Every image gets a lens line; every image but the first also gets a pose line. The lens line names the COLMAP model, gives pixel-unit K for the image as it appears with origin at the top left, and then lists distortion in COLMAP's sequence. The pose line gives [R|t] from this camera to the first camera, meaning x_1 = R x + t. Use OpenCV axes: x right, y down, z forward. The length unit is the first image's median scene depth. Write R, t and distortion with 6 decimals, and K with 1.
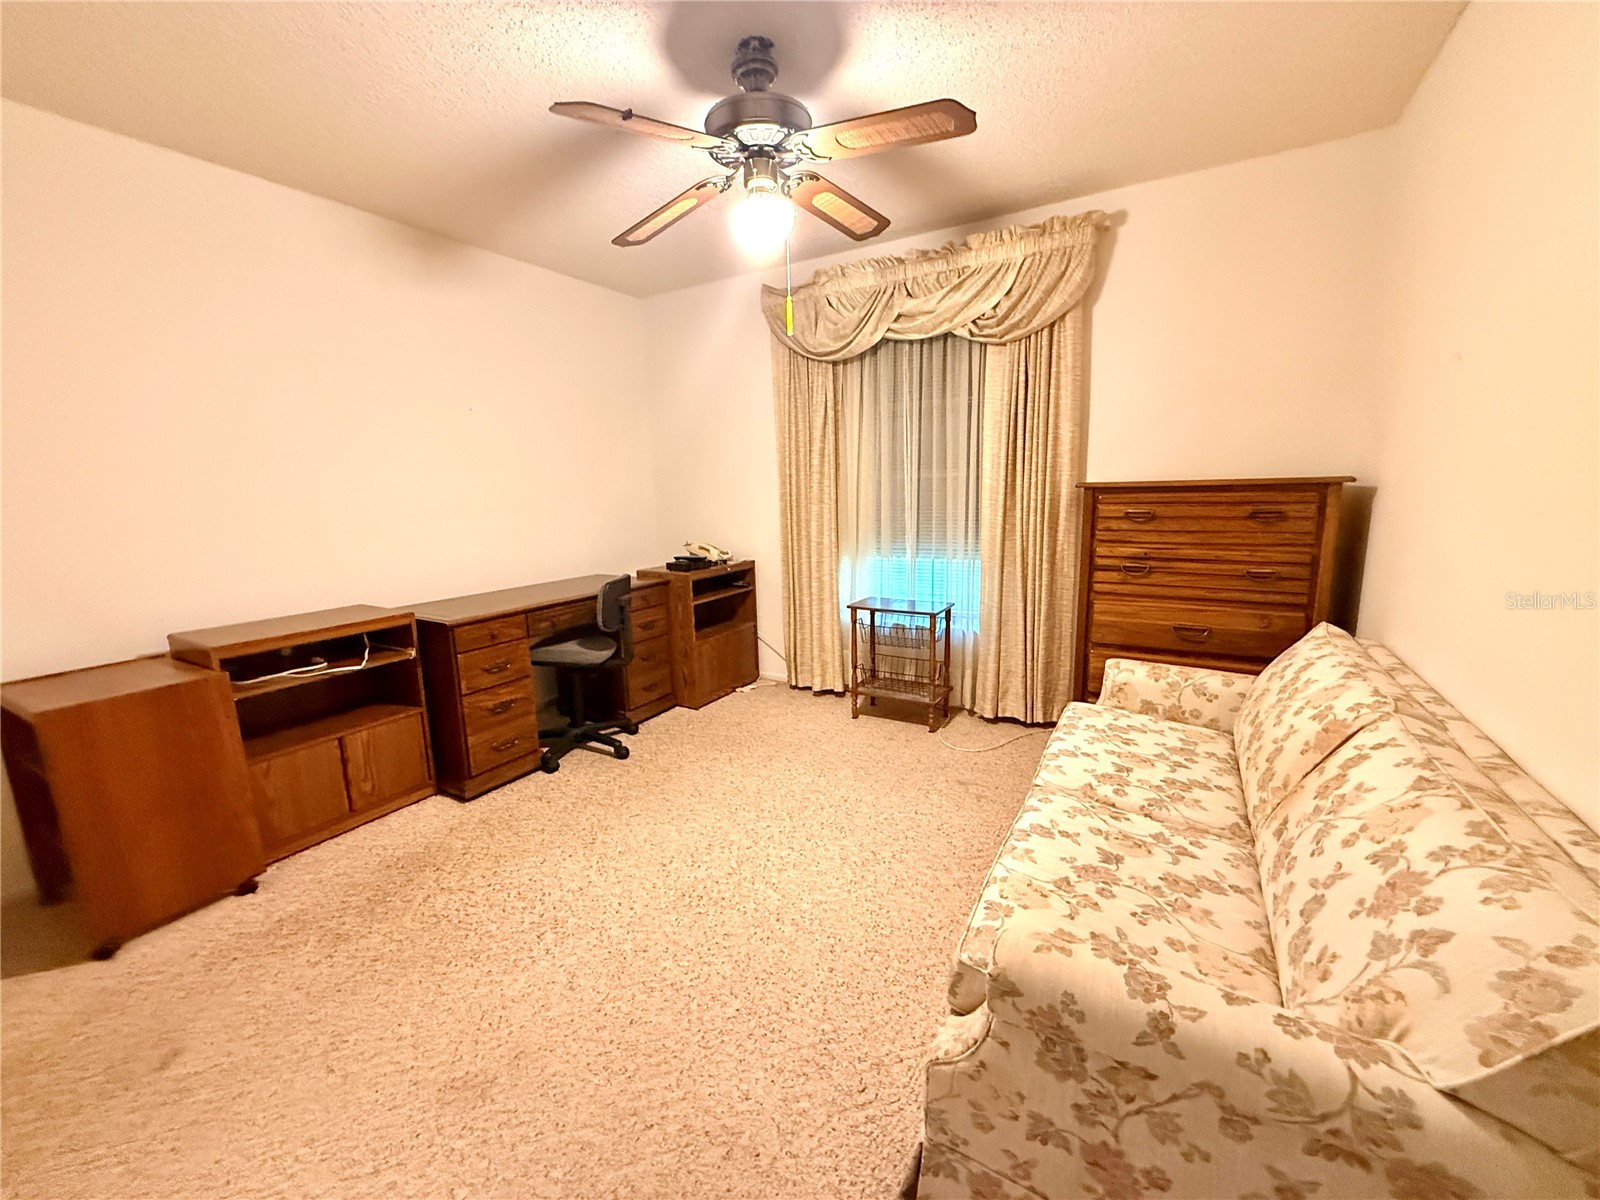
lens RADIAL K [[638.9, 0, 797.1], [0, 638.9, 600.8], [0, 0, 1]] dist [0.000840, -0.000430]
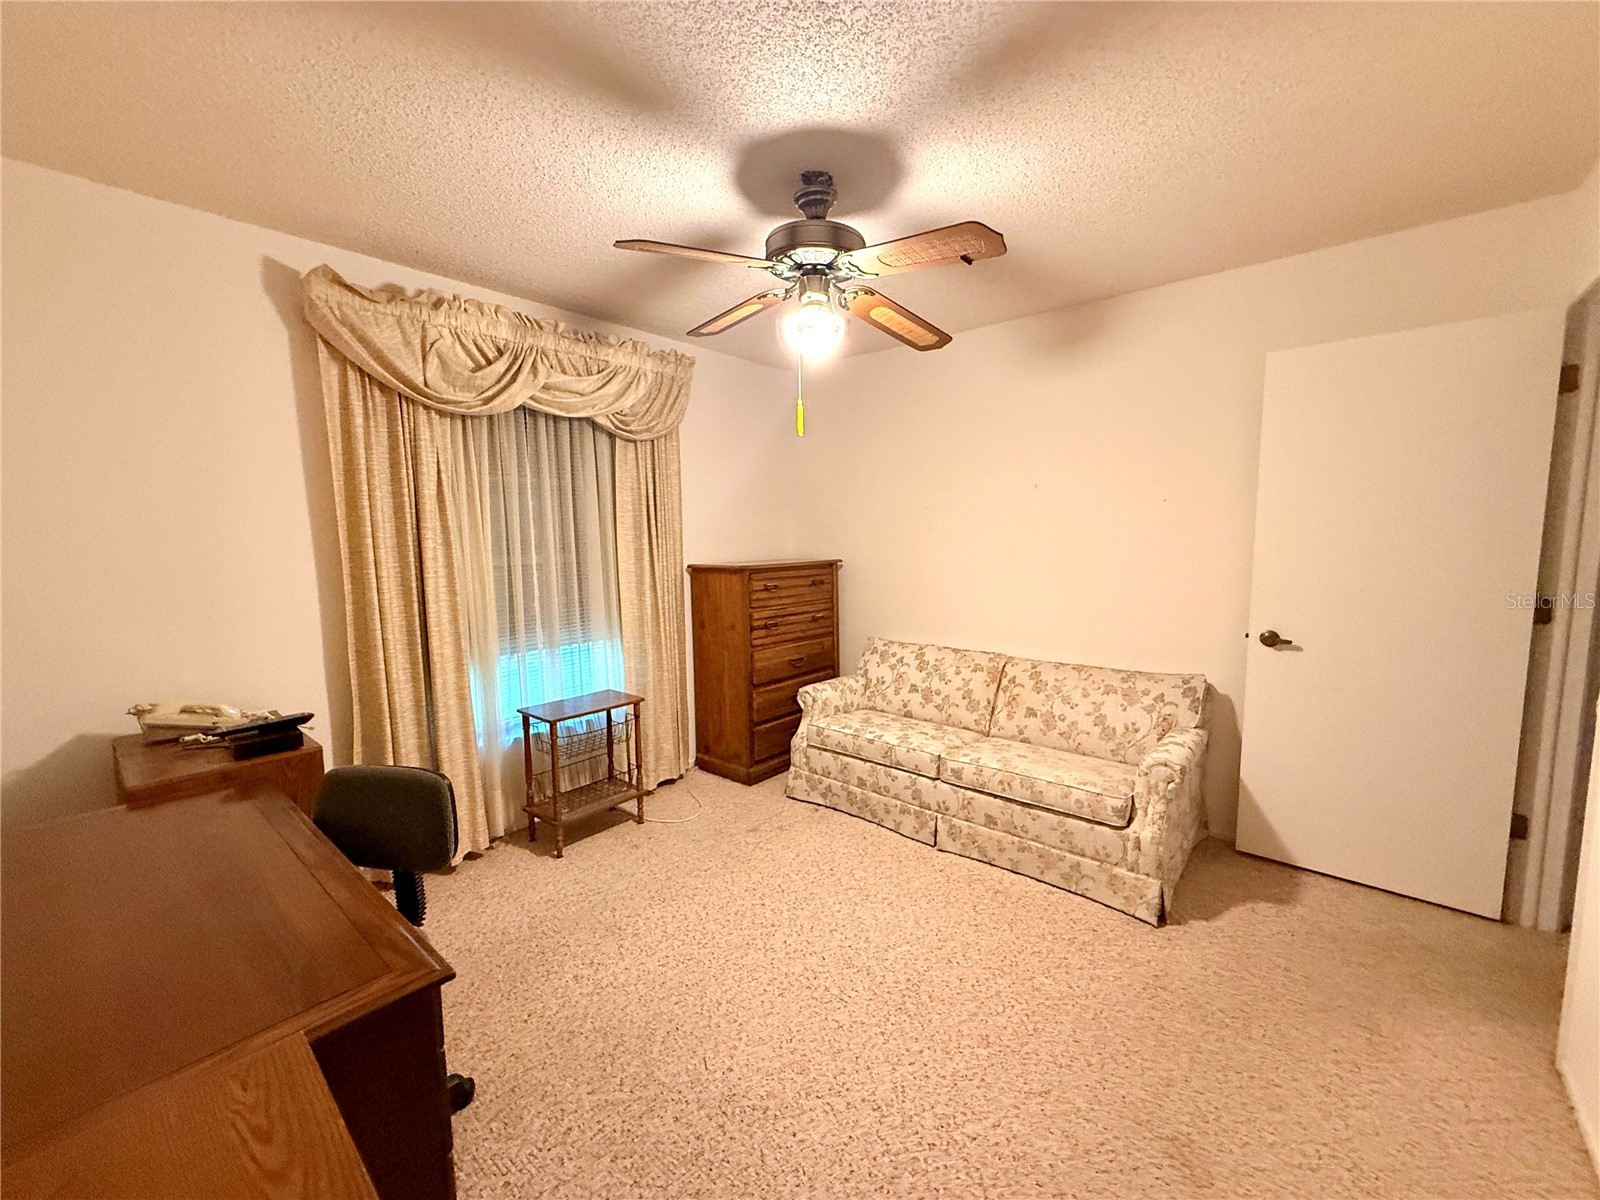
lens RADIAL K [[638.9, 0, 797.1], [0, 638.9, 600.8], [0, 0, 1]] dist [0.000840, -0.000430]
pose [[0.178938, -0.078658, 0.980711, -0.831503], [0.185670, 0.981588, 0.044852, -0.153962], [-0.966182, 0.174063, 0.190248, 0.664095]]
